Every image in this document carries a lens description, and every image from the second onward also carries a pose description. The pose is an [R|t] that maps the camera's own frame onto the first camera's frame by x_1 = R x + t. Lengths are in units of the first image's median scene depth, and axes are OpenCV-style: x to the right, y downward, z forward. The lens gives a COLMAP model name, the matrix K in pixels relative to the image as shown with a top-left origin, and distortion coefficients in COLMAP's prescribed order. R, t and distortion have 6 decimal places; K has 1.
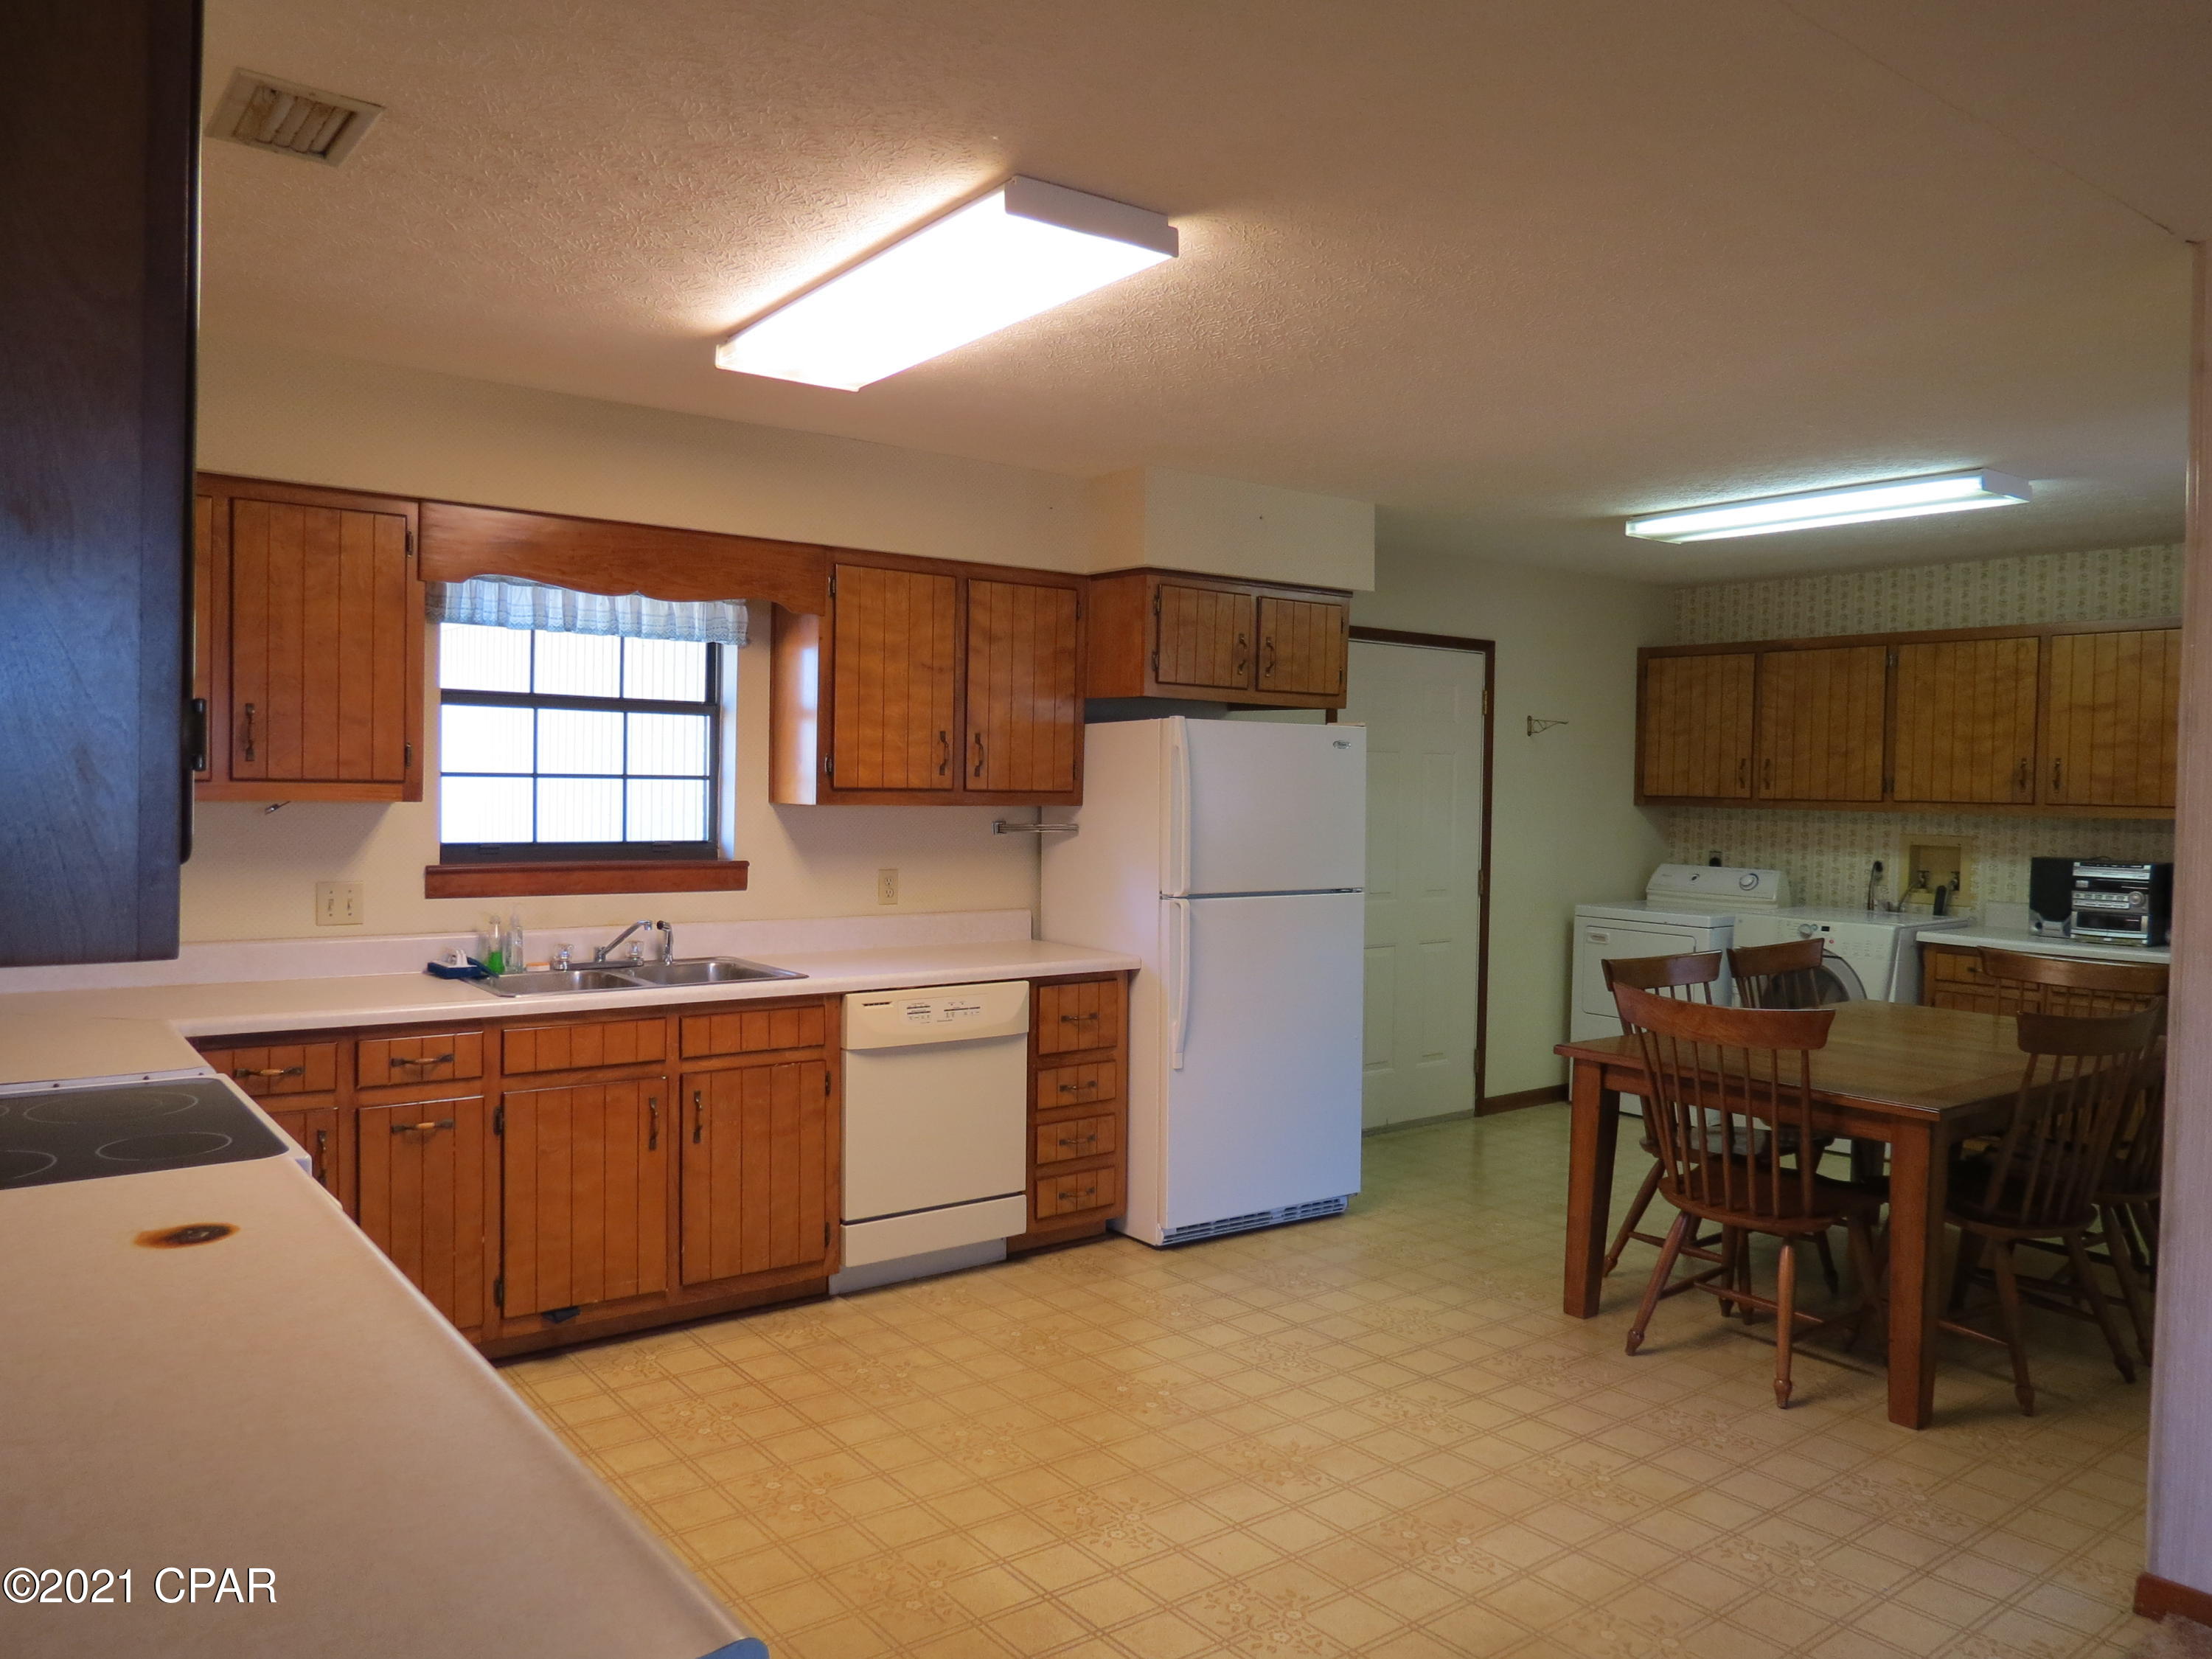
lens RADIAL K [[1554.6, 0, 1115.1], [0, 1554.6, 835.8], [0, 0, 1]] dist [-0.037694, 0.004954]
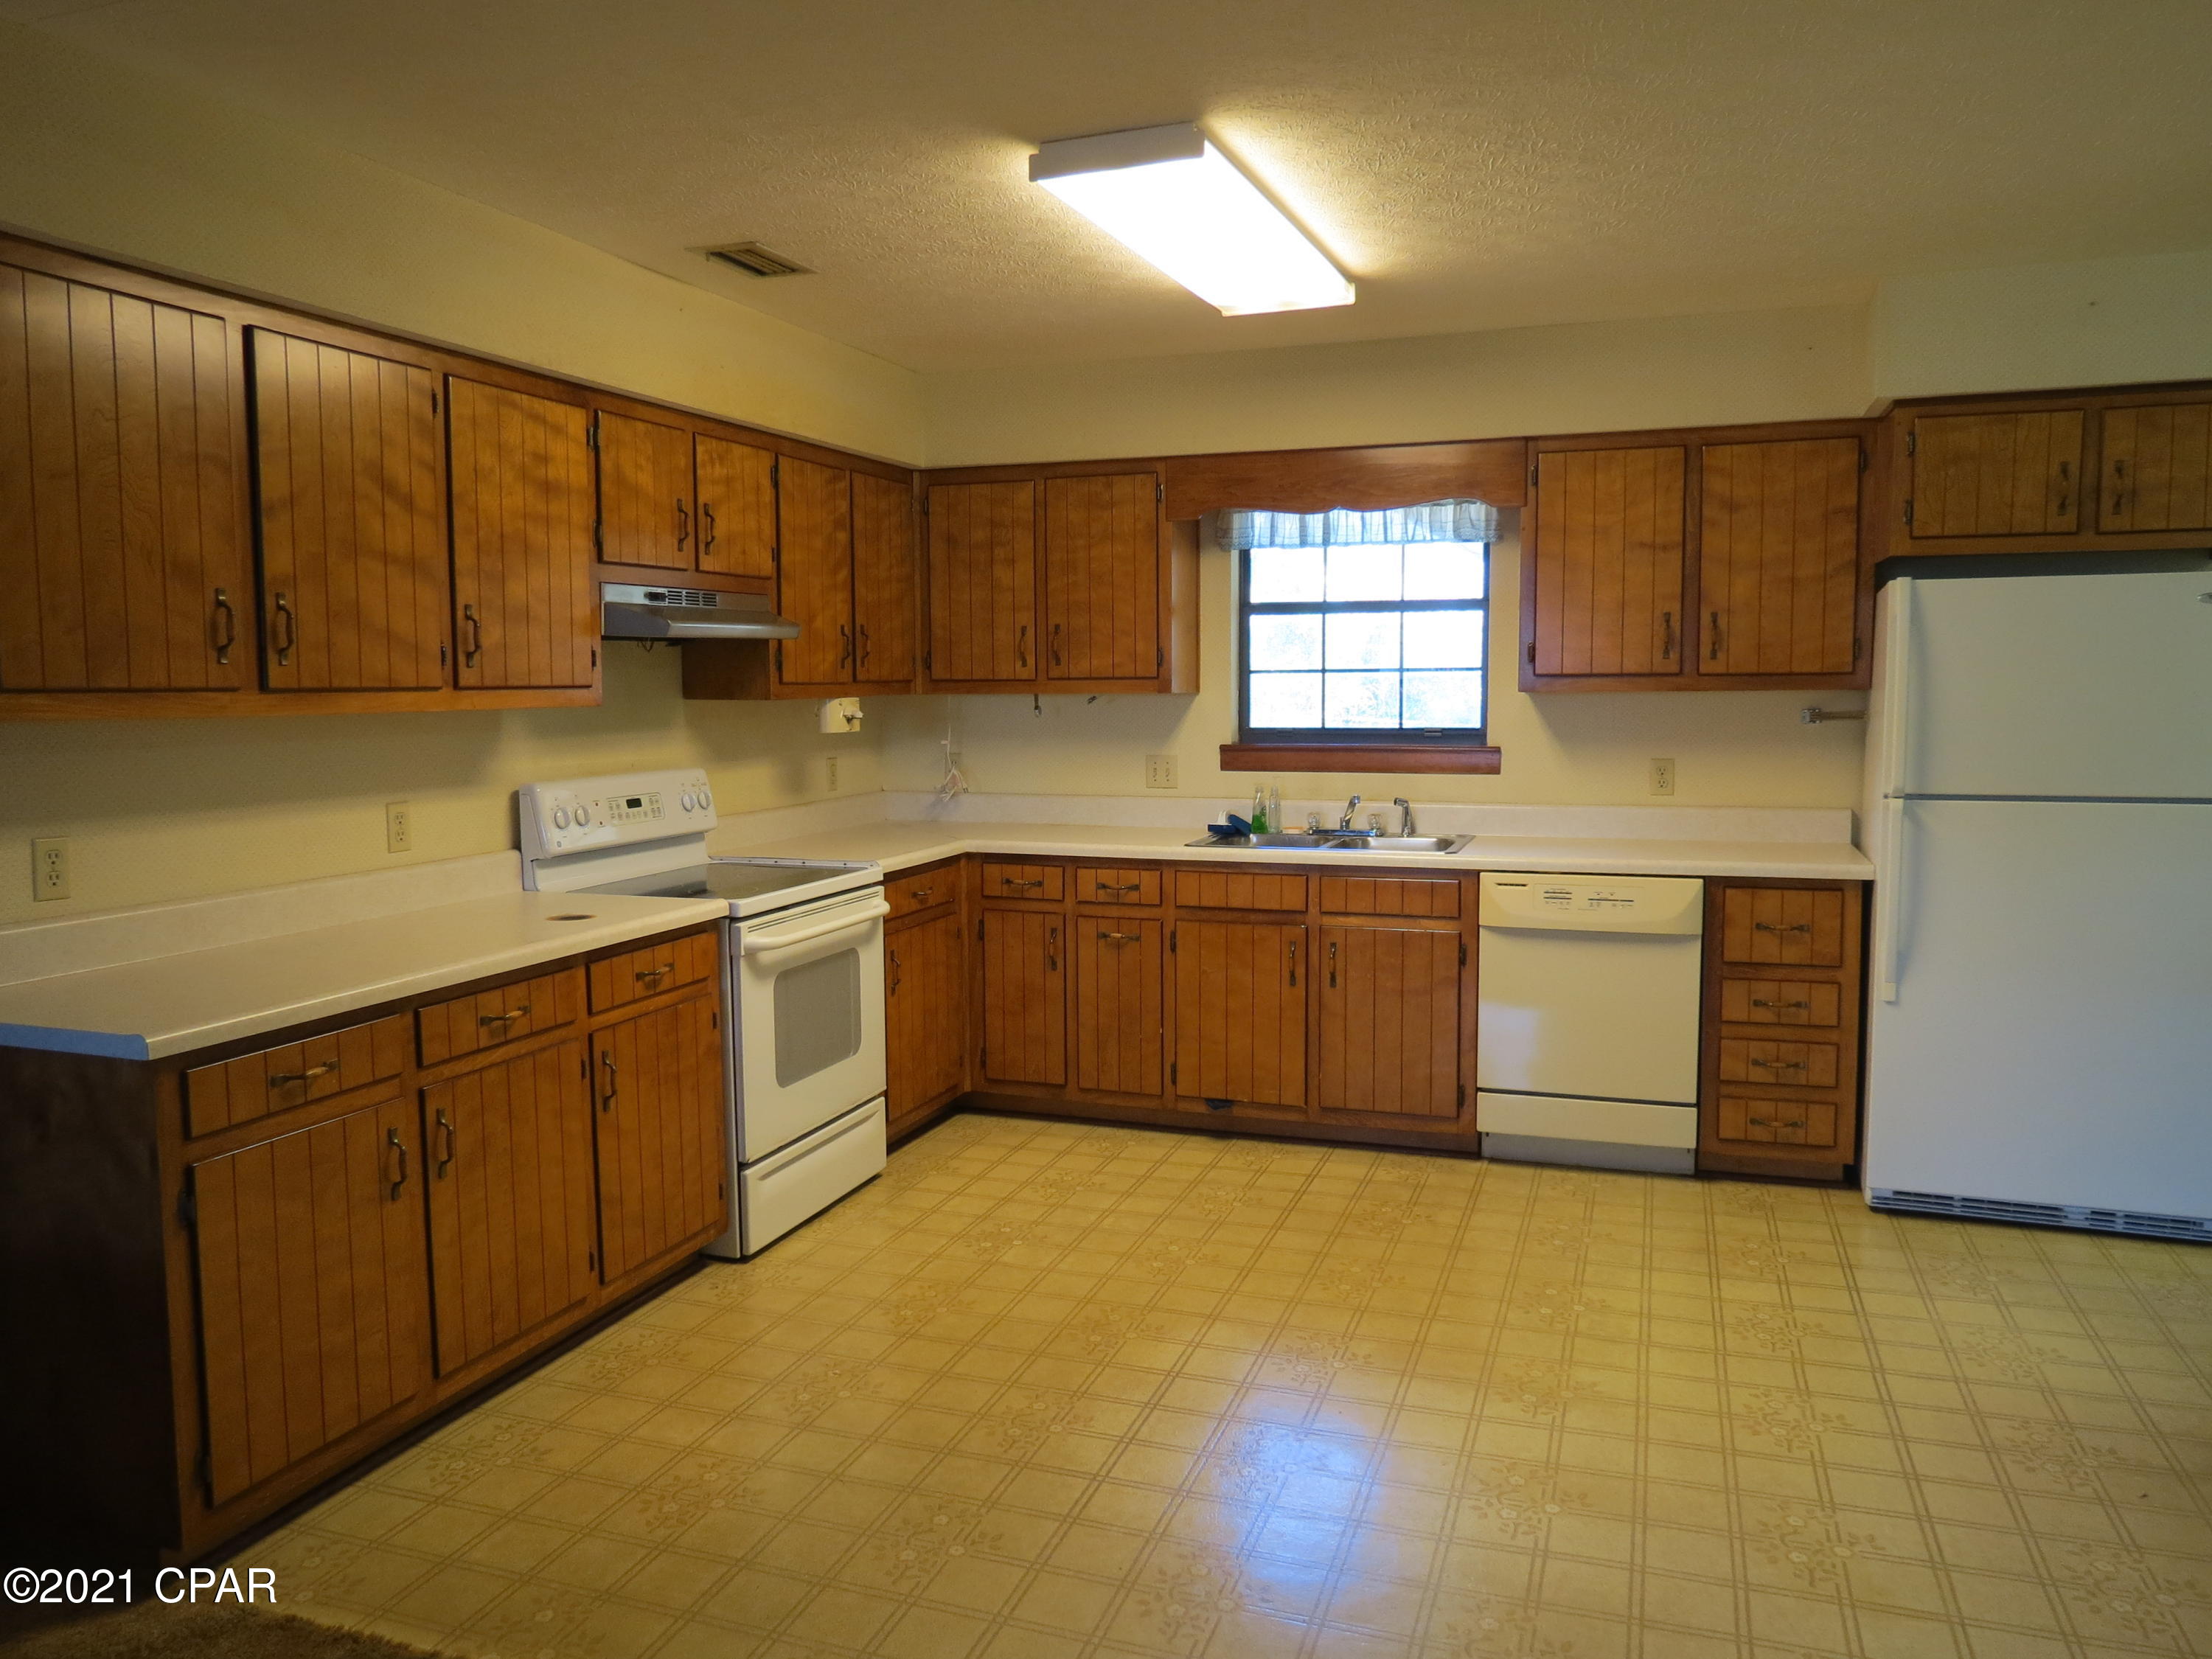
lens RADIAL K [[1554.6, 0, 1115.1], [0, 1554.6, 835.8], [0, 0, 1]] dist [-0.037694, 0.004954]
pose [[0.544414, 0.058338, -0.836786, 0.485262], [-0.010036, 0.997960, 0.063046, 0.012243], [0.838757, -0.025925, 0.543889, 0.193334]]
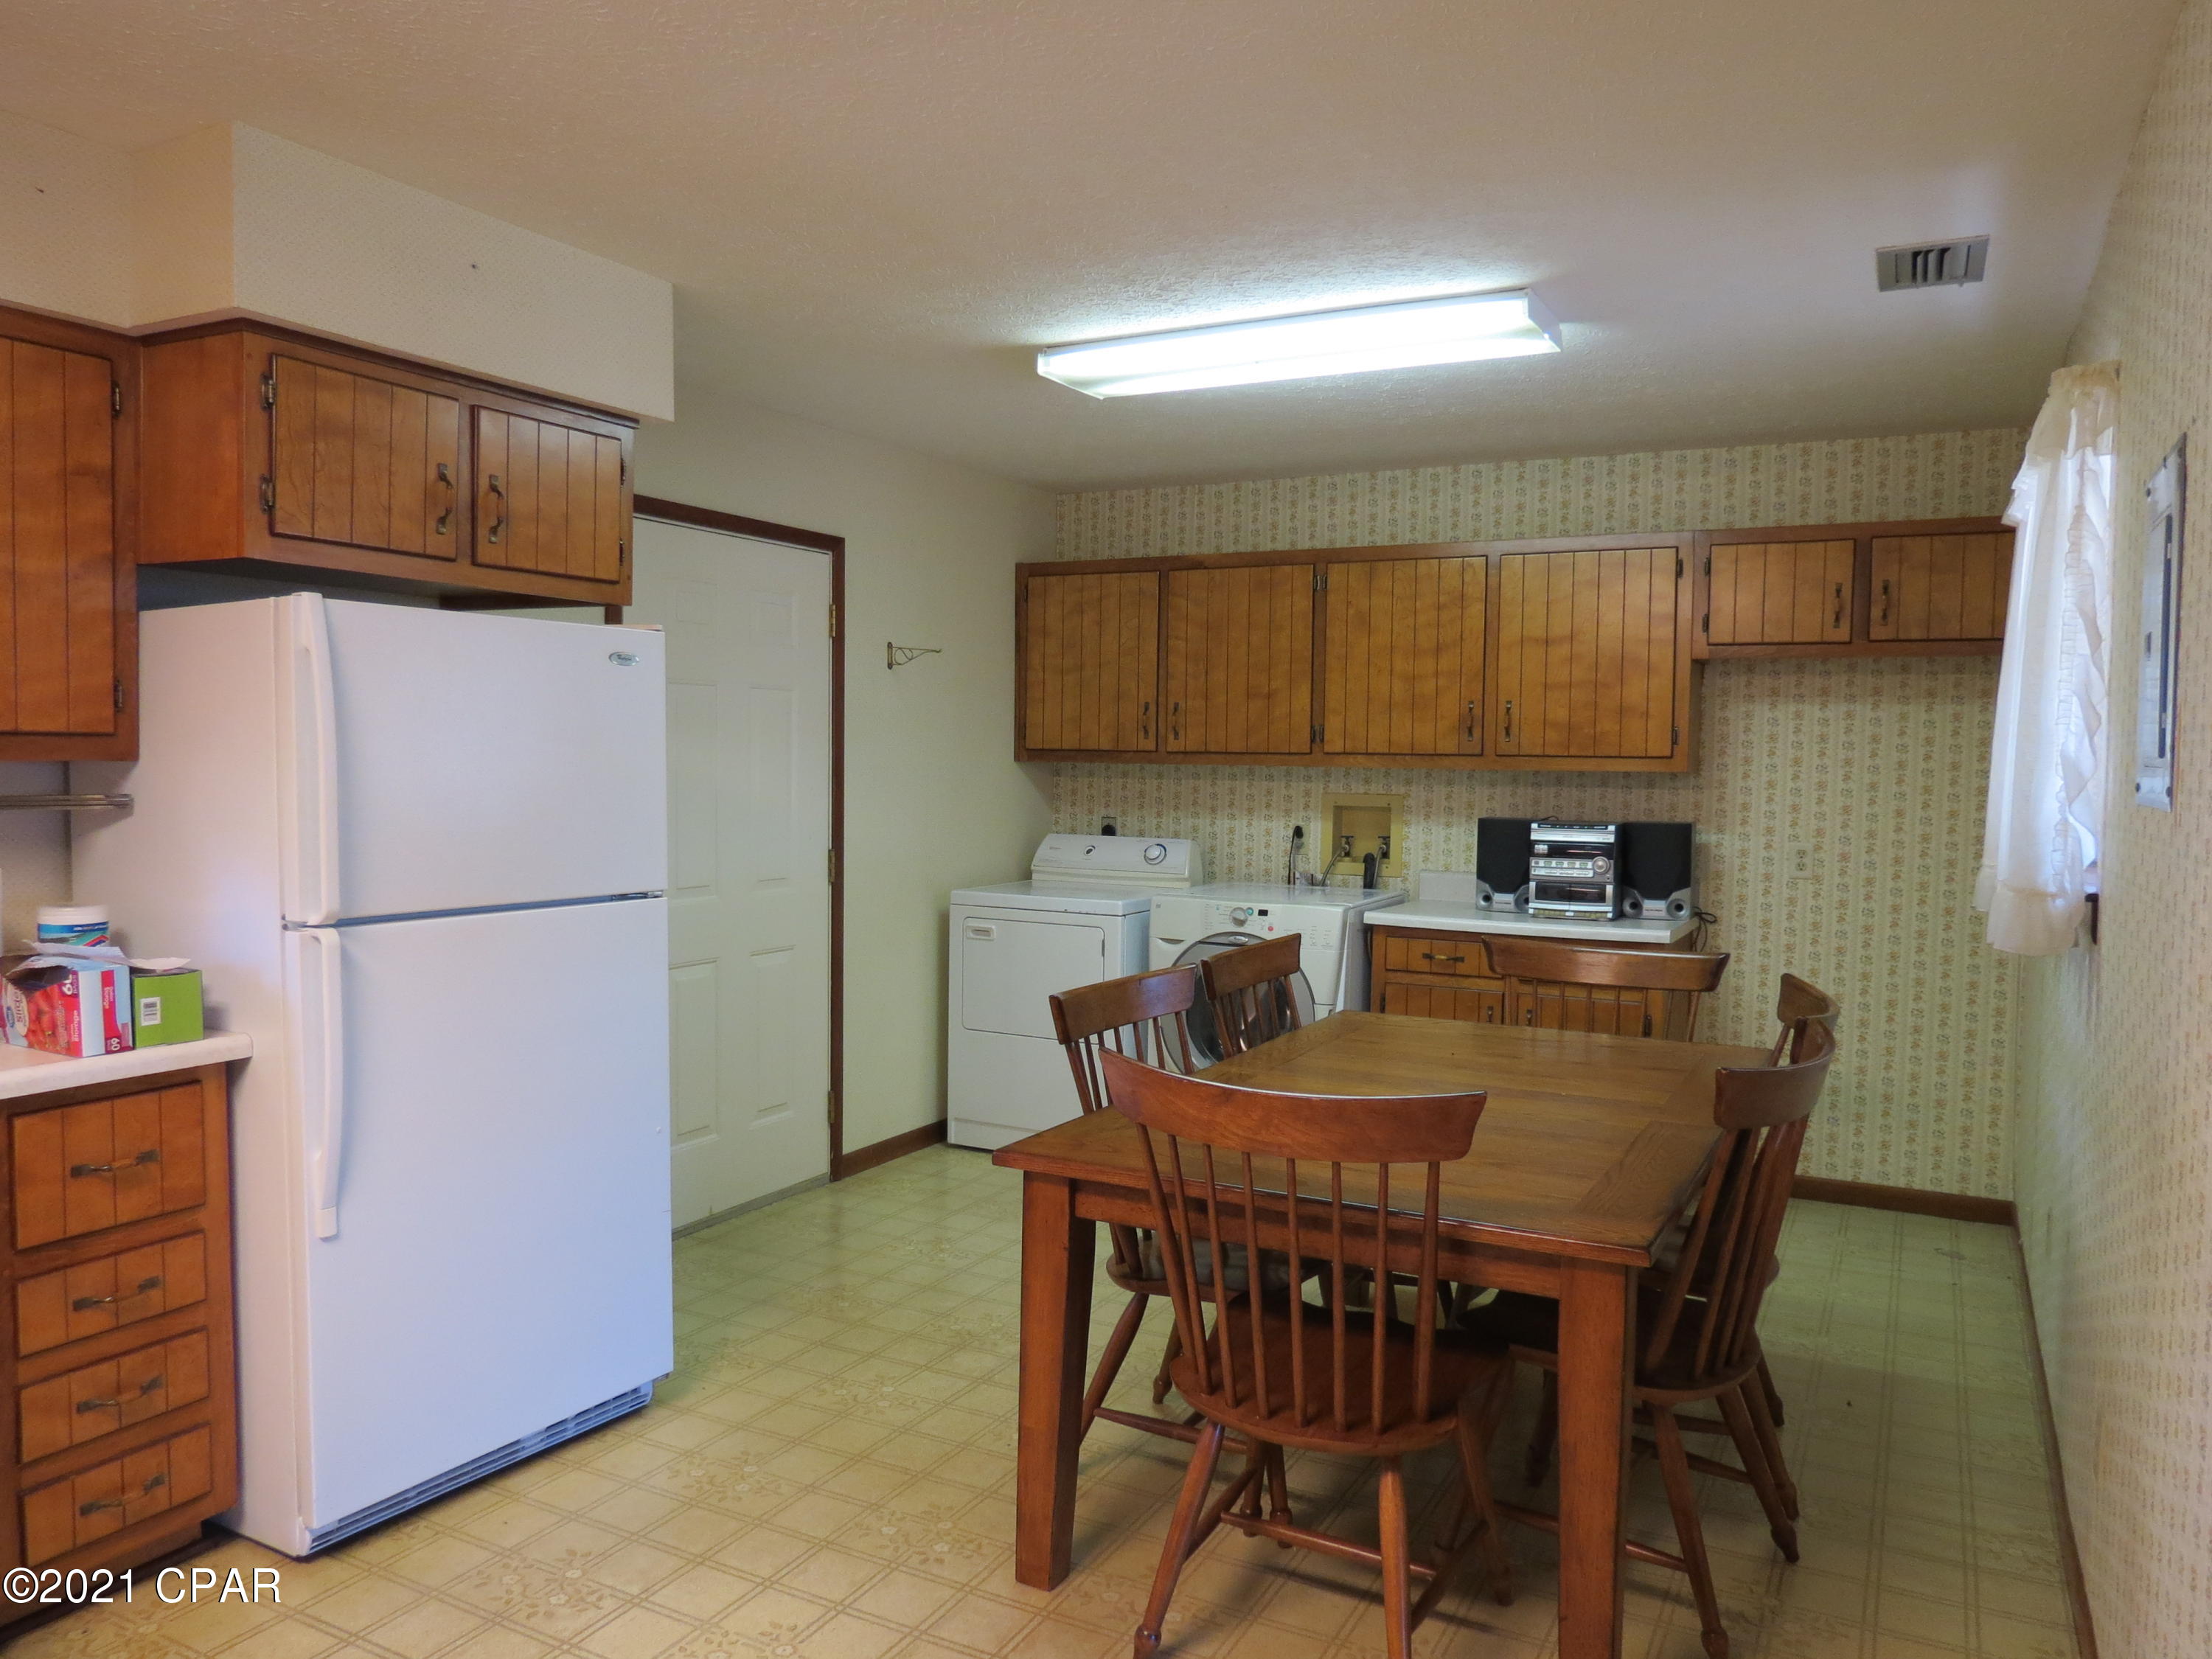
lens RADIAL K [[1572.1, 0, 1089.3], [0, 1572.1, 836.7], [0, 0, 1]] dist [-0.008305, 0.004695]
pose [[0.913836, -0.024283, 0.405357, 0.062832], [0.015068, 0.999551, 0.025908, -0.001963], [-0.405804, -0.017568, 0.913791, 0.370978]]
